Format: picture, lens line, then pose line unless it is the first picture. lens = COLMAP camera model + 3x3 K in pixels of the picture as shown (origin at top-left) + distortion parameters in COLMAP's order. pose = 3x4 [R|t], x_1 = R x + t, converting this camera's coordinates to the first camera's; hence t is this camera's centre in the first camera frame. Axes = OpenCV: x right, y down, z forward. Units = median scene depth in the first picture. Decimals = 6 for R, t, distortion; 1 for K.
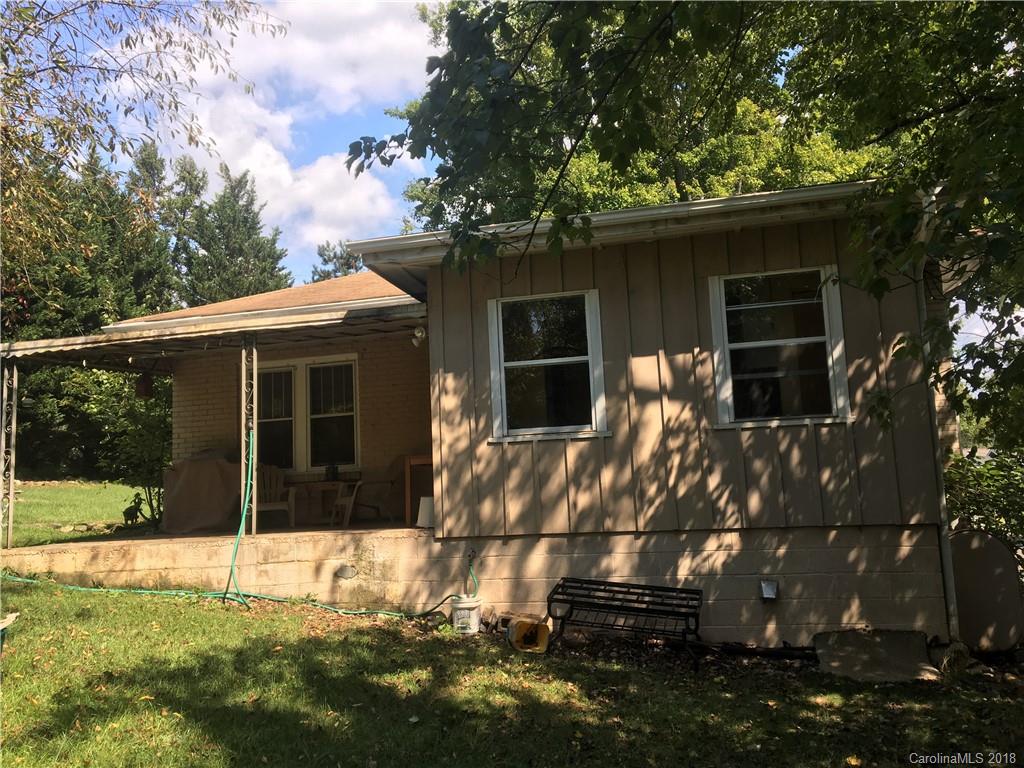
lens RADIAL K [[857.6, 0, 516.2], [0, 857.6, 382.2], [0, 0, 1]] dist [0.072821, -0.099267]
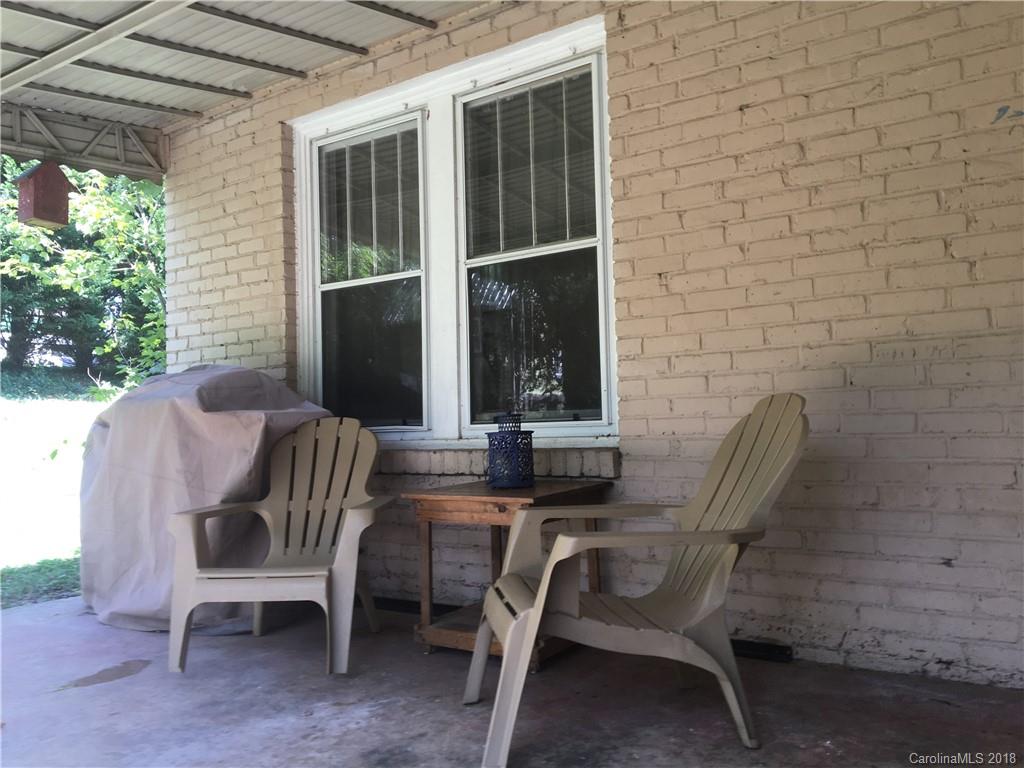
lens RADIAL K [[857.6, 0, 509.2], [0, 857.6, 380.2], [0, 0, 1]] dist [0.072821, -0.099267]
pose [[0.925758, 0.008045, -0.378032, -0.145199], [0.024964, 0.996292, 0.082336, 0.077988], [0.377292, -0.085660, 0.922124, 0.976684]]
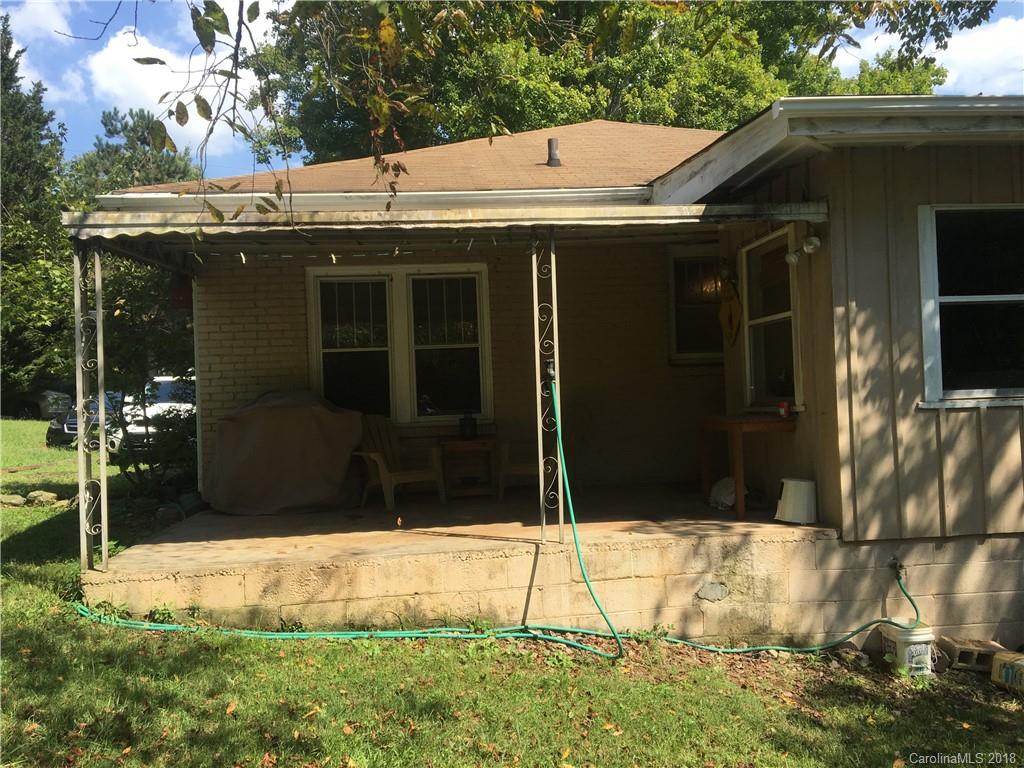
lens RADIAL K [[857.6, 0, 516.5], [0, 857.6, 381.4], [0, 0, 1]] dist [0.072821, -0.099267]
pose [[0.946508, 0.018055, 0.322175, -0.531480], [-0.049390, 0.994775, 0.089354, -0.000022], [-0.318878, -0.100486, 0.942454, 0.391393]]
